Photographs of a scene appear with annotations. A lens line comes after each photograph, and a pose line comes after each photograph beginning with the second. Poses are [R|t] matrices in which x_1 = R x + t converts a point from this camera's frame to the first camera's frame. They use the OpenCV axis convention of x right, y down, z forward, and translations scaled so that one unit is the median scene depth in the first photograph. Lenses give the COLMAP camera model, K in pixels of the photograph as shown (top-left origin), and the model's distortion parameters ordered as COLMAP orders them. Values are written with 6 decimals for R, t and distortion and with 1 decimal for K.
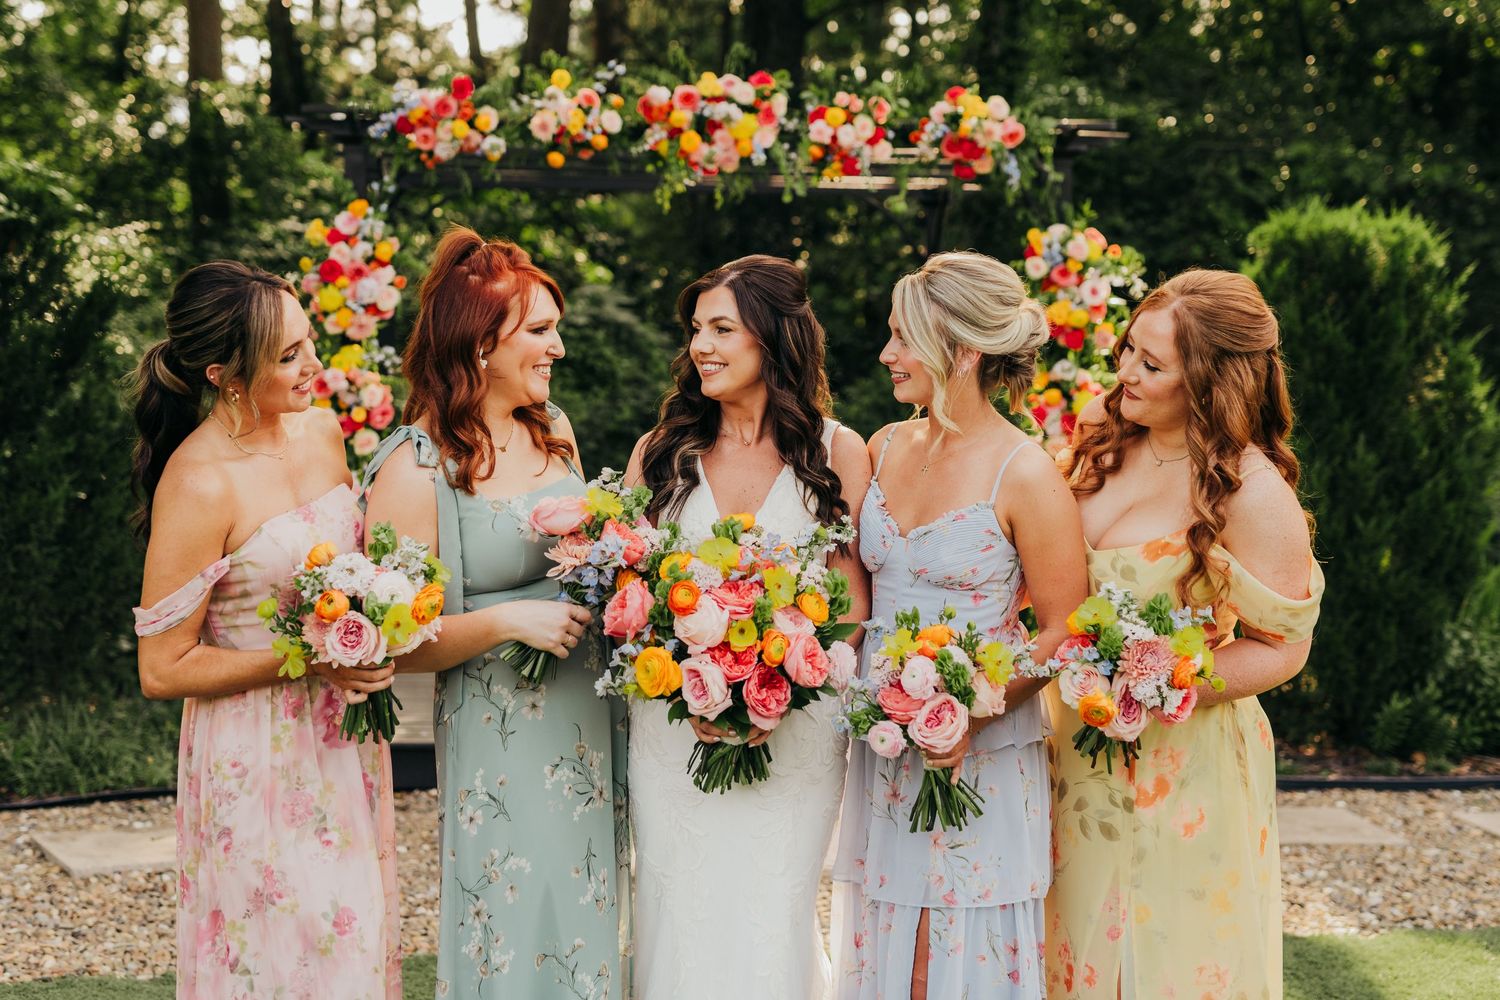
lens RADIAL K [[2155.7, 0, 751.3], [0, 2155.7, 500.4], [0, 0, 1]] dist [0.009046, 0.000000]
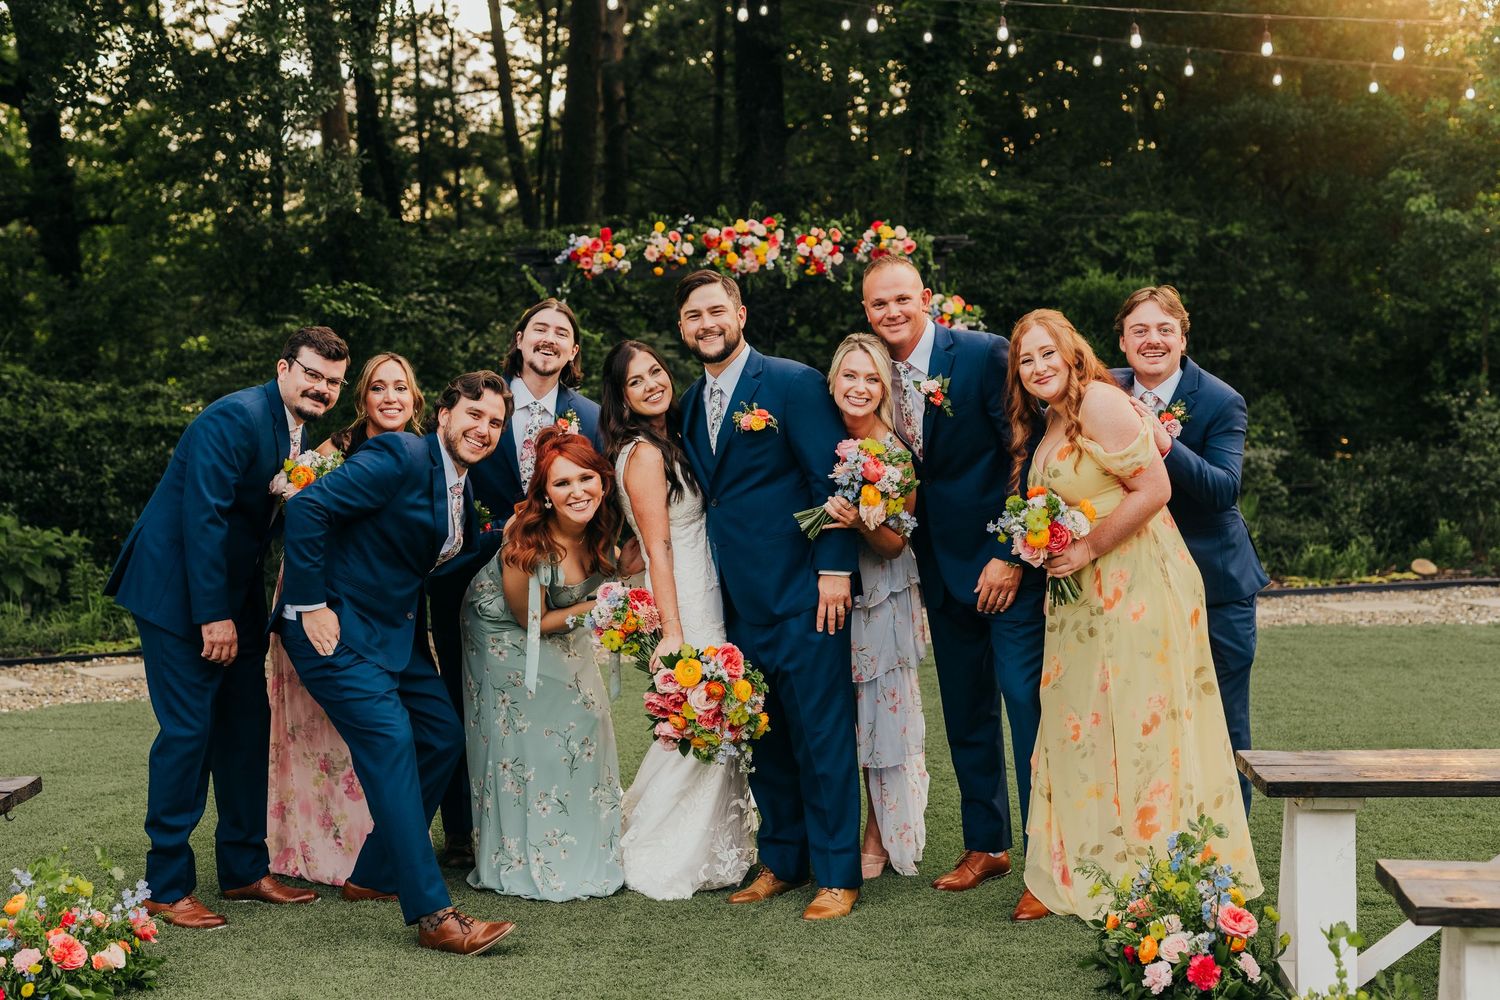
lens RADIAL K [[2155.7, 0, 750.1], [0, 2155.7, 500.0], [0, 0, 1]] dist [0.009046, 0.000000]
pose [[0.999038, -0.043456, 0.005947, -0.032452], [0.043533, 0.998962, -0.013444, 0.061624], [-0.005357, 0.013690, 0.999892, -0.805725]]
